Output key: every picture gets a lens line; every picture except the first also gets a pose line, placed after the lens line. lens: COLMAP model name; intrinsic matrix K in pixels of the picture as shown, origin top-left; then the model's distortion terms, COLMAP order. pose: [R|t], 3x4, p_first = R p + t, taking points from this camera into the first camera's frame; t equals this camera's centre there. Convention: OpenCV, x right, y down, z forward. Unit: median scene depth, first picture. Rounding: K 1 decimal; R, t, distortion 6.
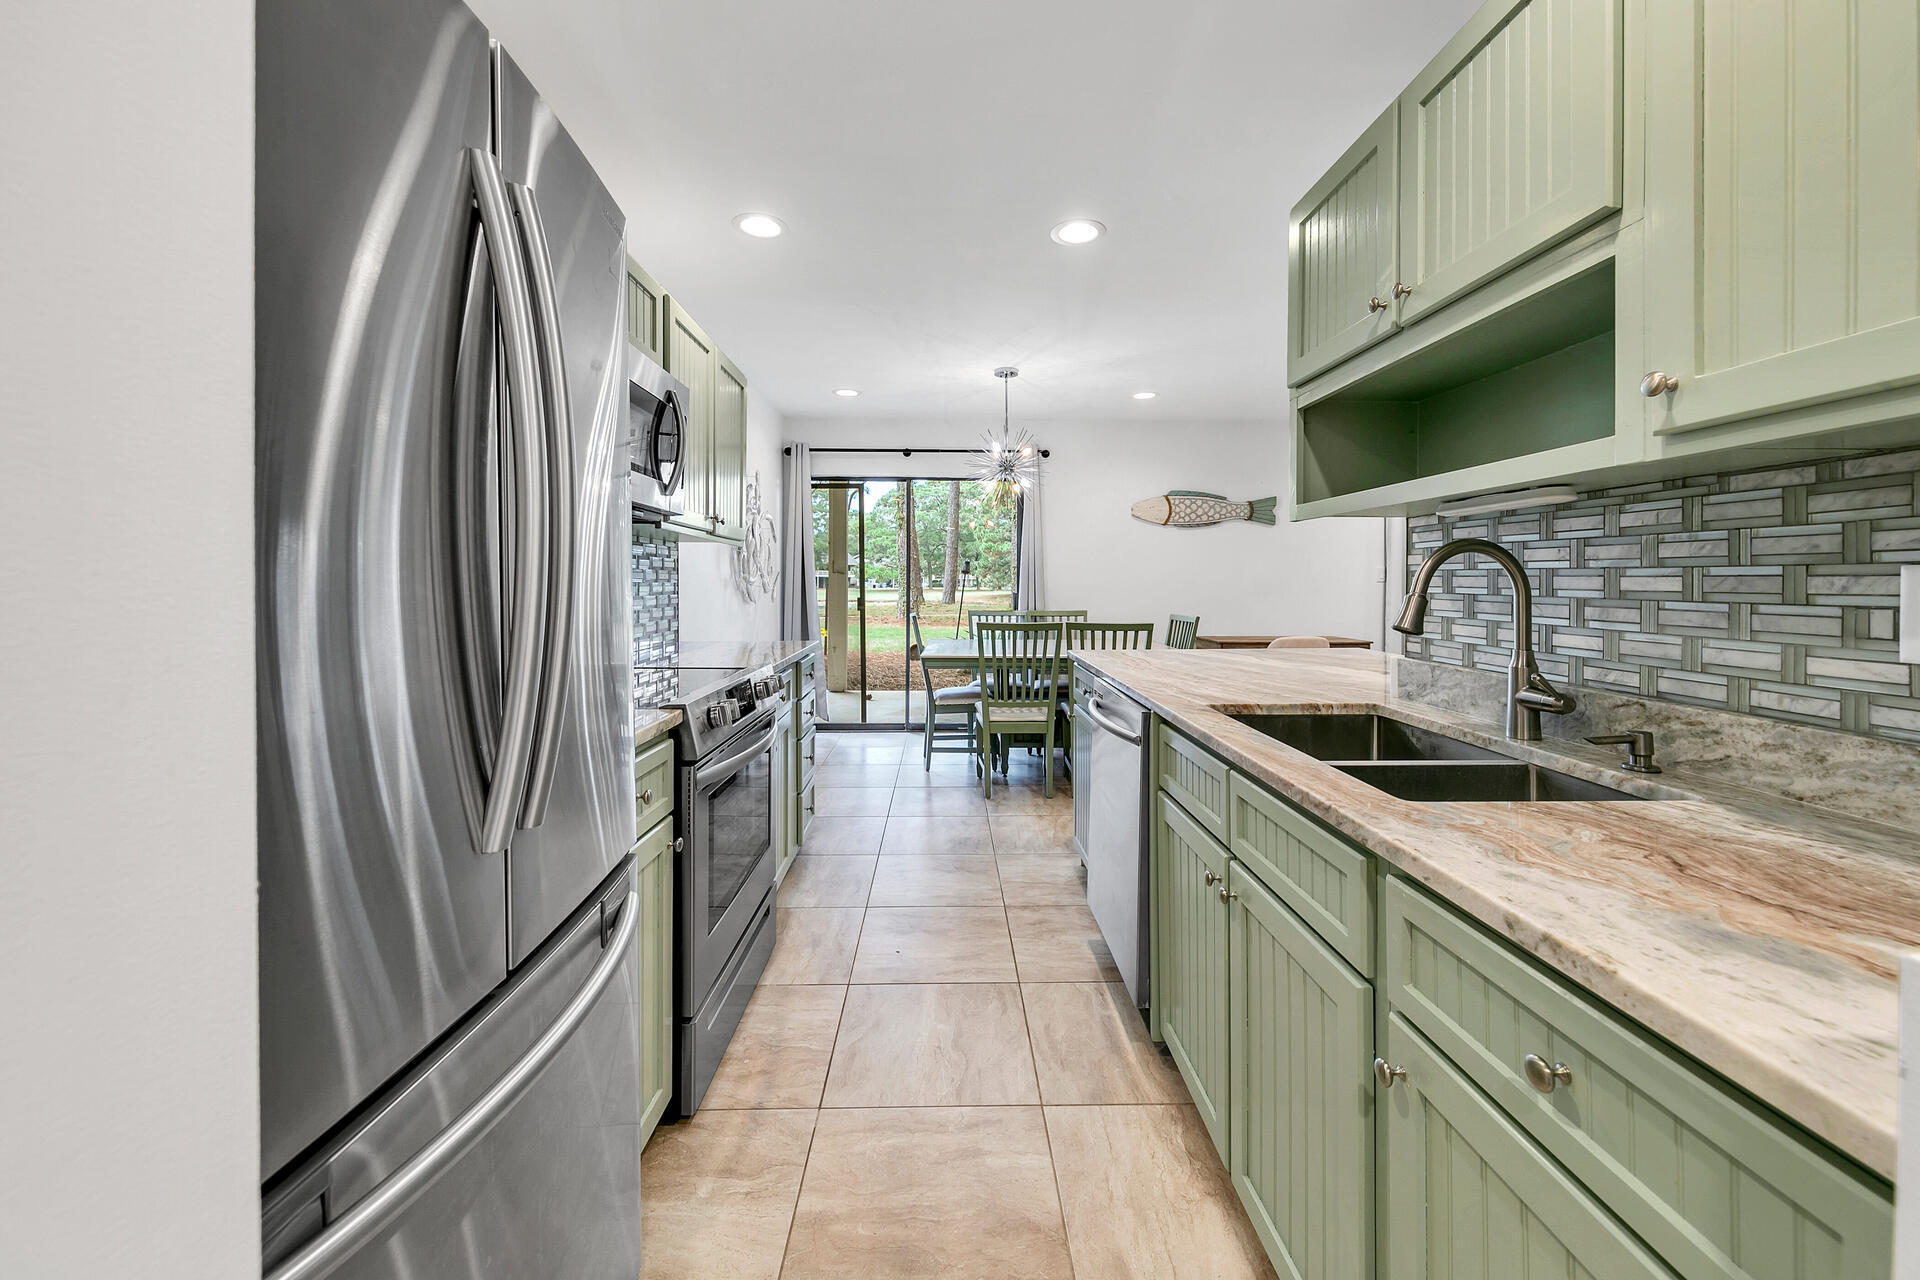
lens RADIAL K [[727.1, 0, 963.1], [0, 727.1, 583.2], [0, 0, 1]] dist [0.006694, -0.000789]
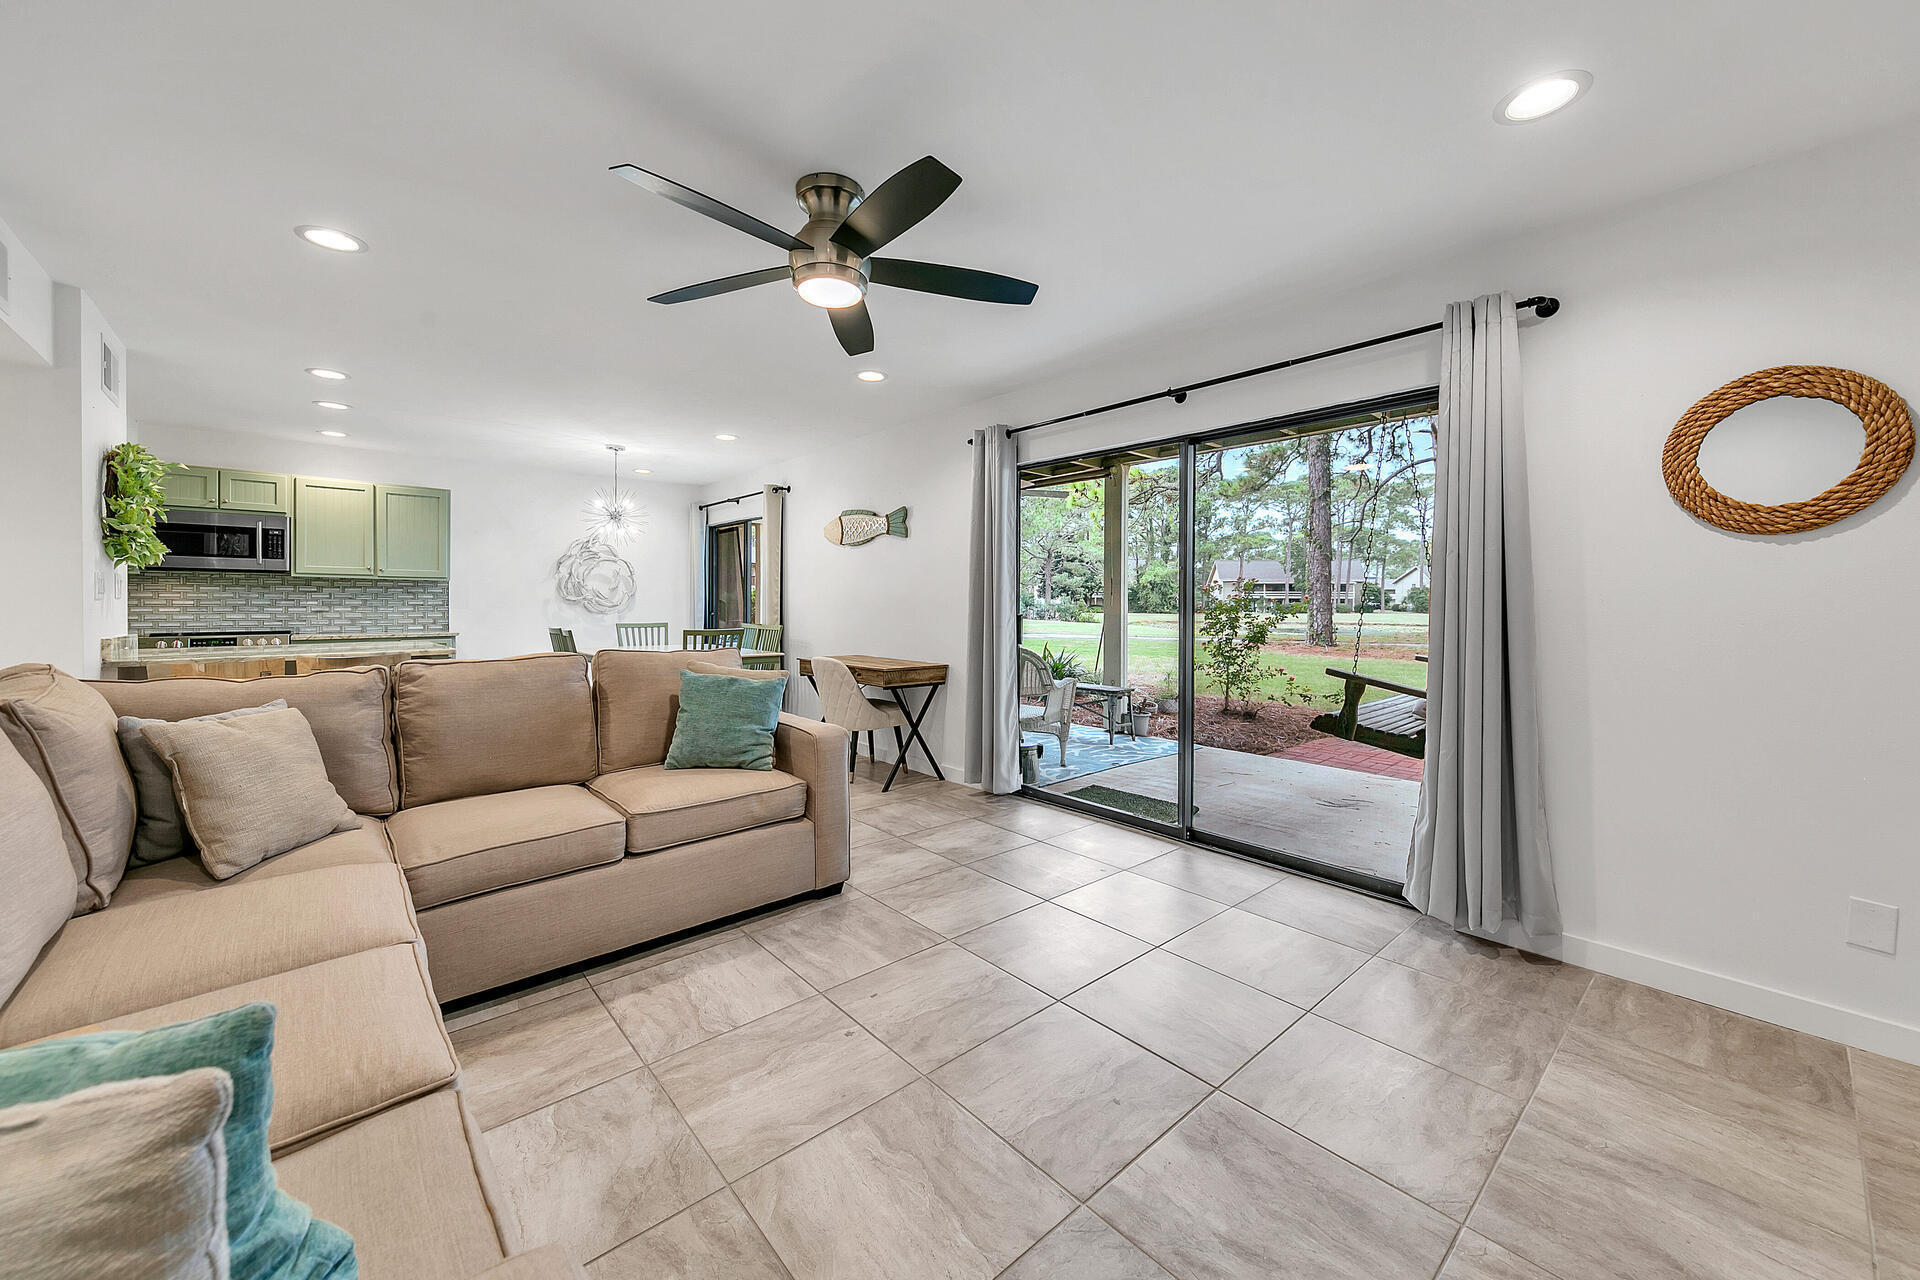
lens RADIAL K [[727.1, 0, 983.1], [0, 727.1, 608.8], [0, 0, 1]] dist [0.006694, -0.000789]
pose [[0.649643, 0.005900, -0.760217, 4.350752], [-0.003523, 0.999983, 0.004750, 0.017738], [0.760231, -0.000408, 0.649652, 1.758791]]
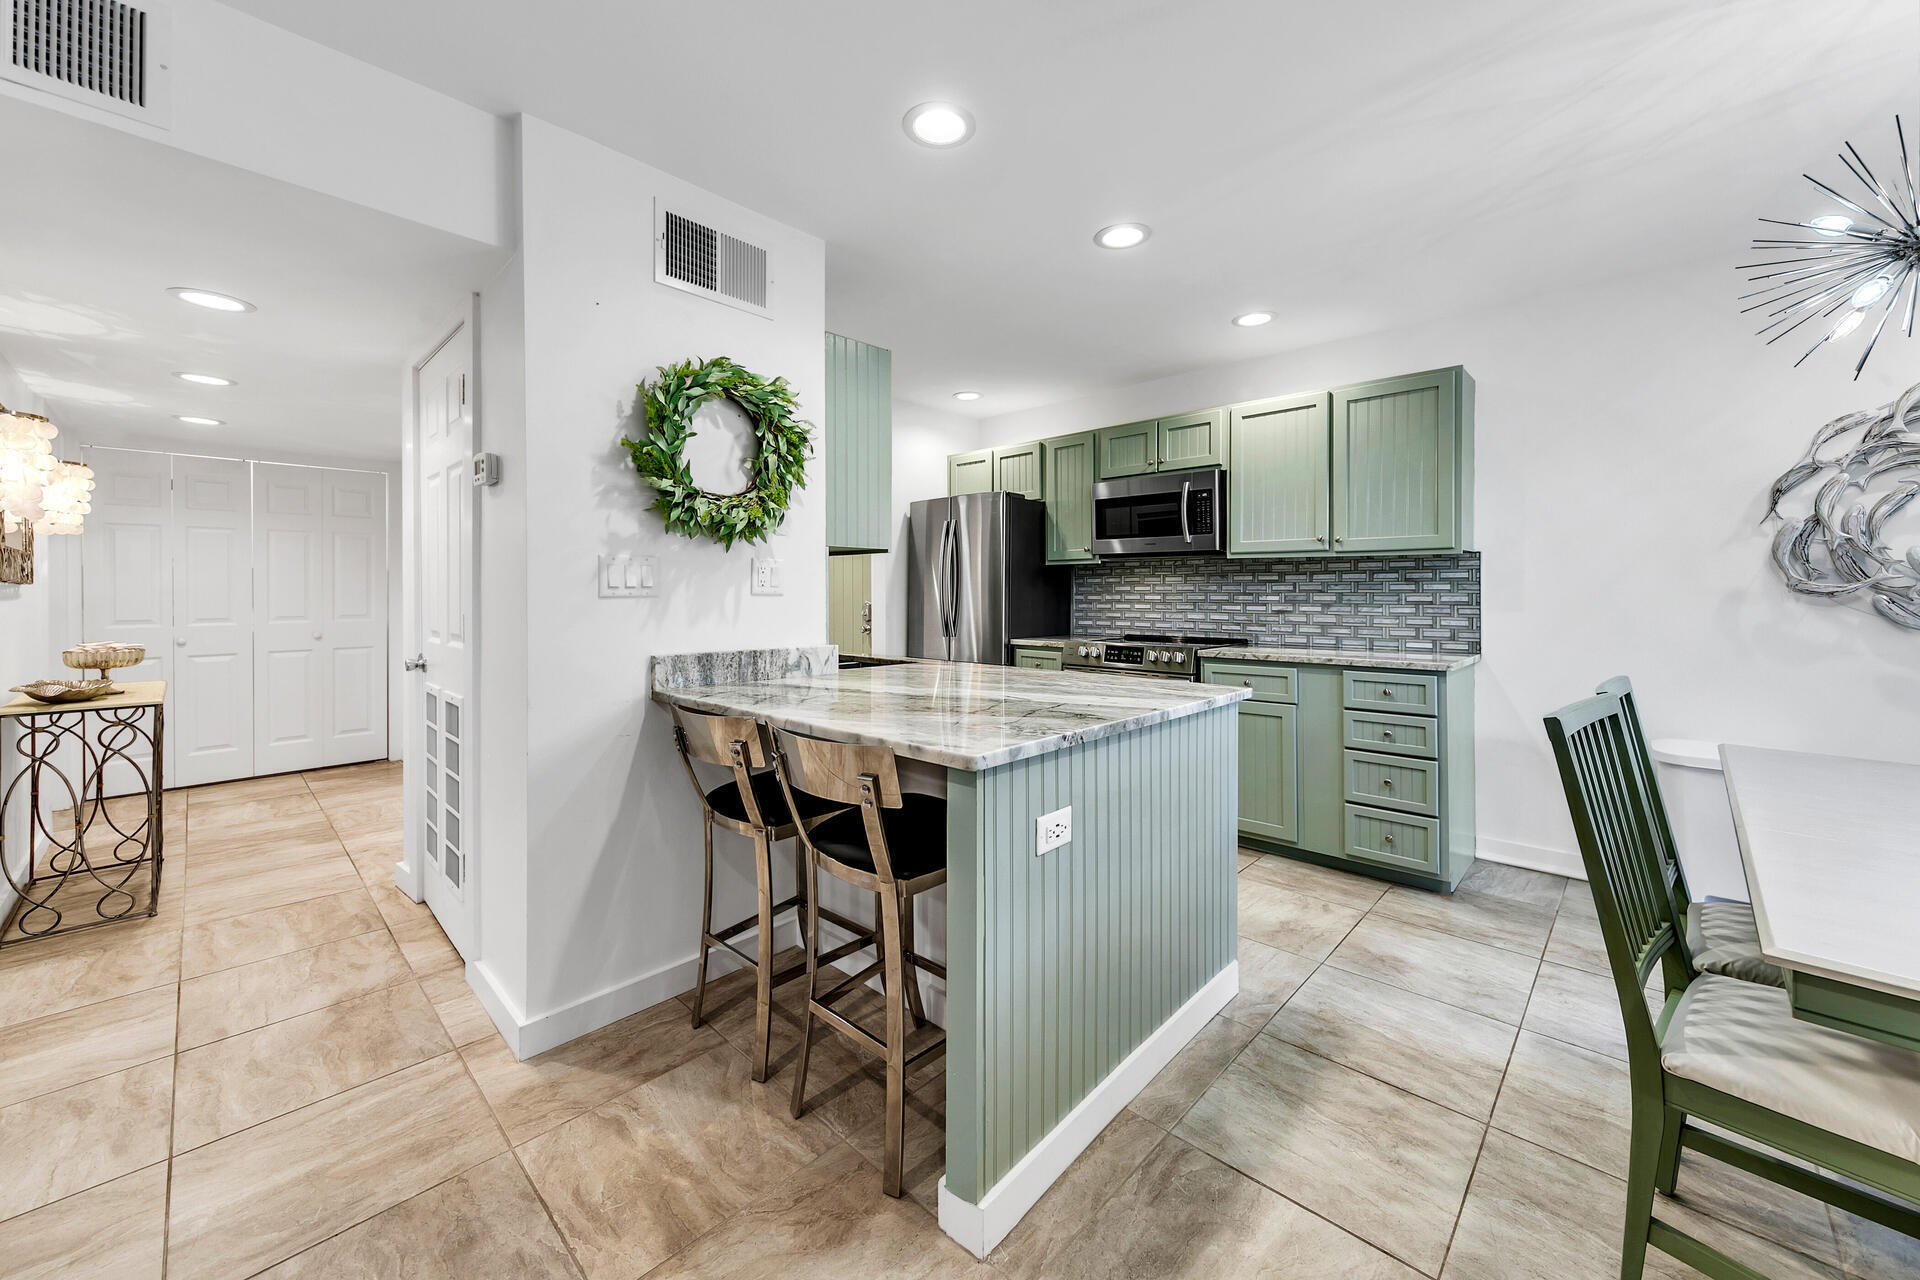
lens RADIAL K [[727.1, 0, 959.3], [0, 727.1, 593.9], [0, 0, 1]] dist [0.006694, -0.000789]
pose [[-0.712470, -0.000314, -0.701702, 1.676397], [-0.002656, 0.999994, 0.002249, -0.001314], [0.701698, 0.003466, -0.712467, 2.587110]]
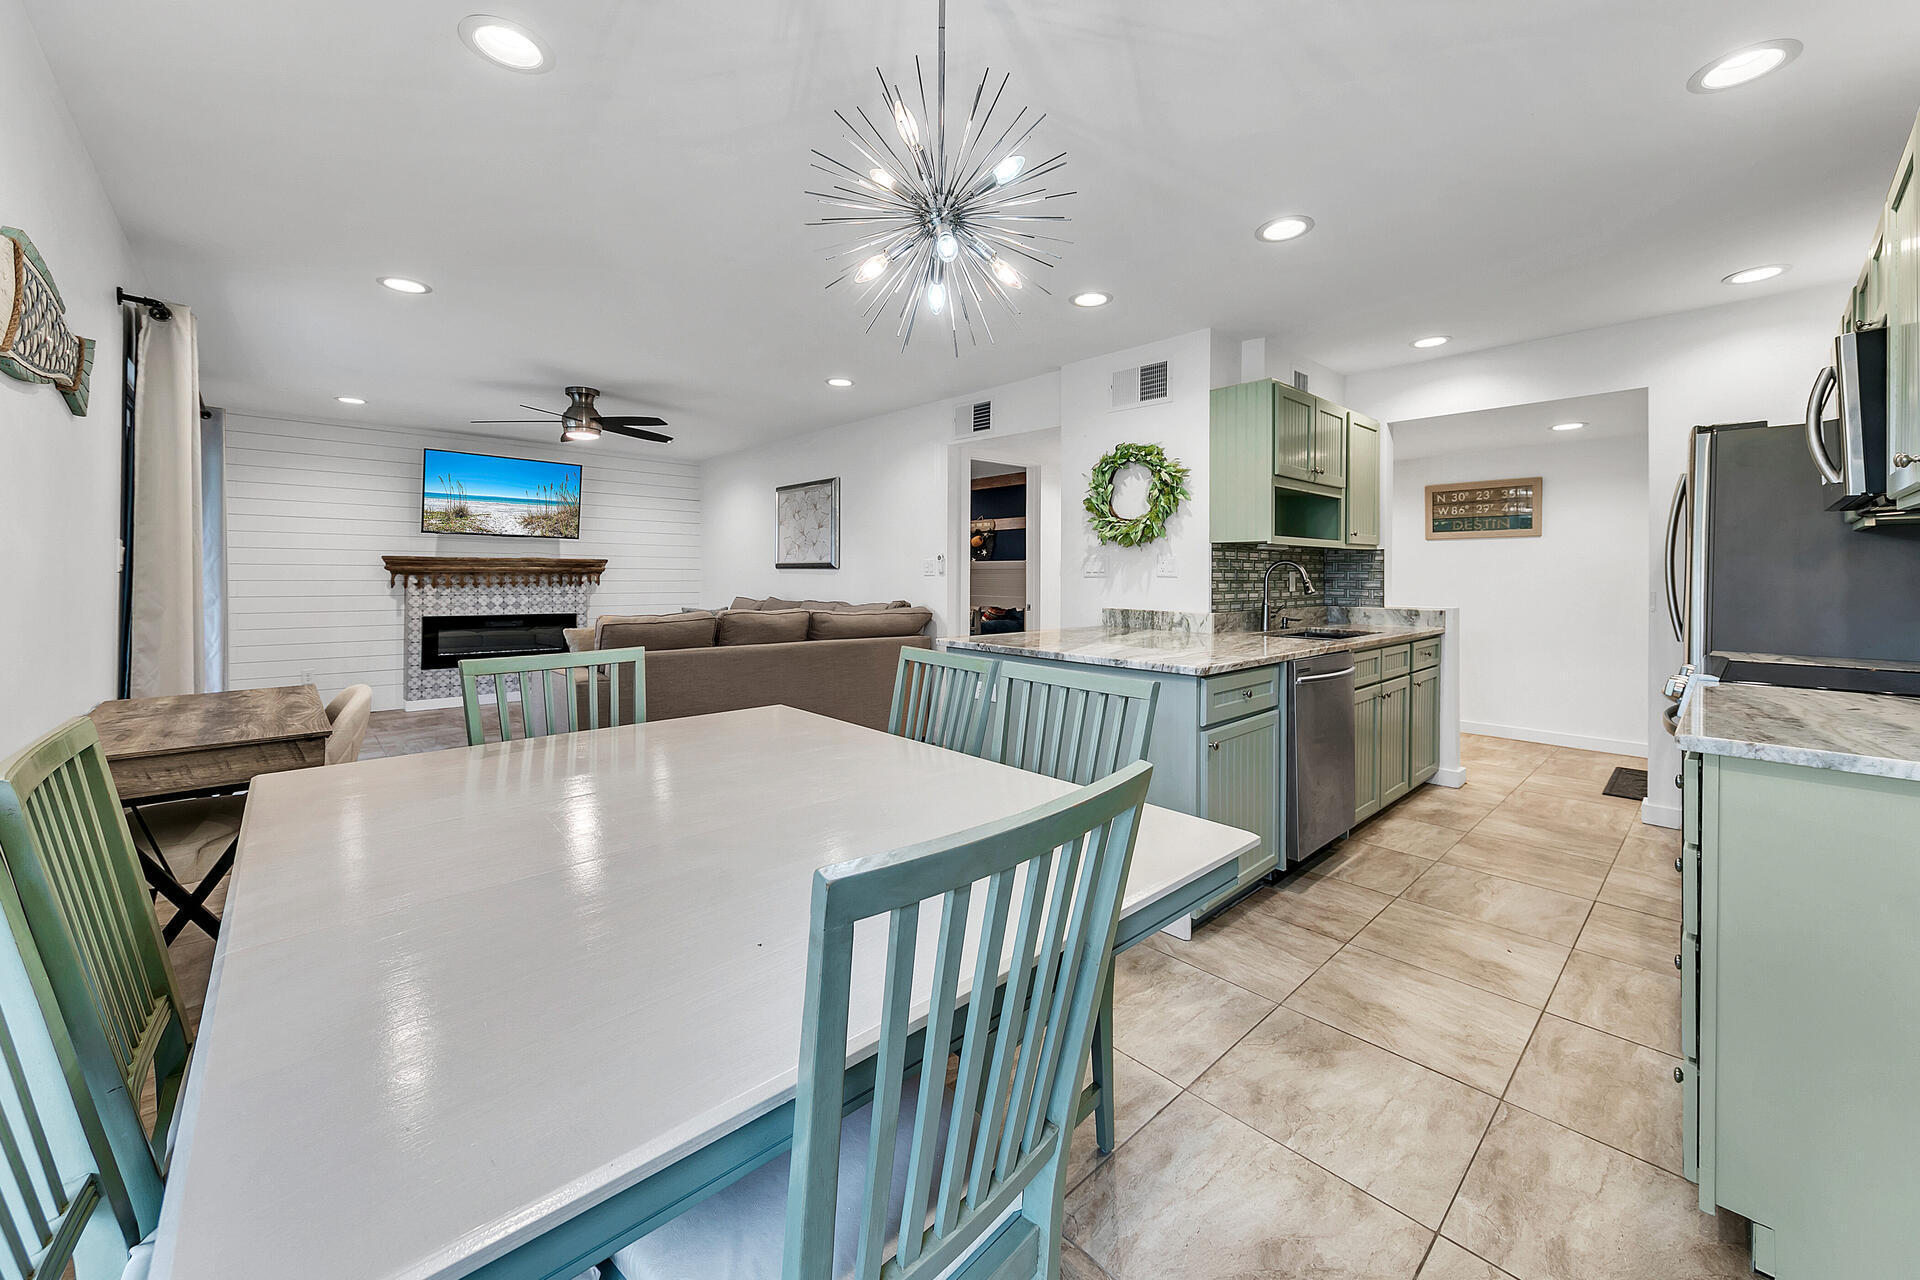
lens RADIAL K [[727.1, 0, 965.1], [0, 727.1, 577.4], [0, 0, 1]] dist [0.006694, -0.000789]
pose [[-0.663458, -0.010924, 0.748134, -0.505850], [-0.004401, 0.999933, 0.010698, -0.015777], [-0.748201, 0.003805, -0.663462, 3.330240]]
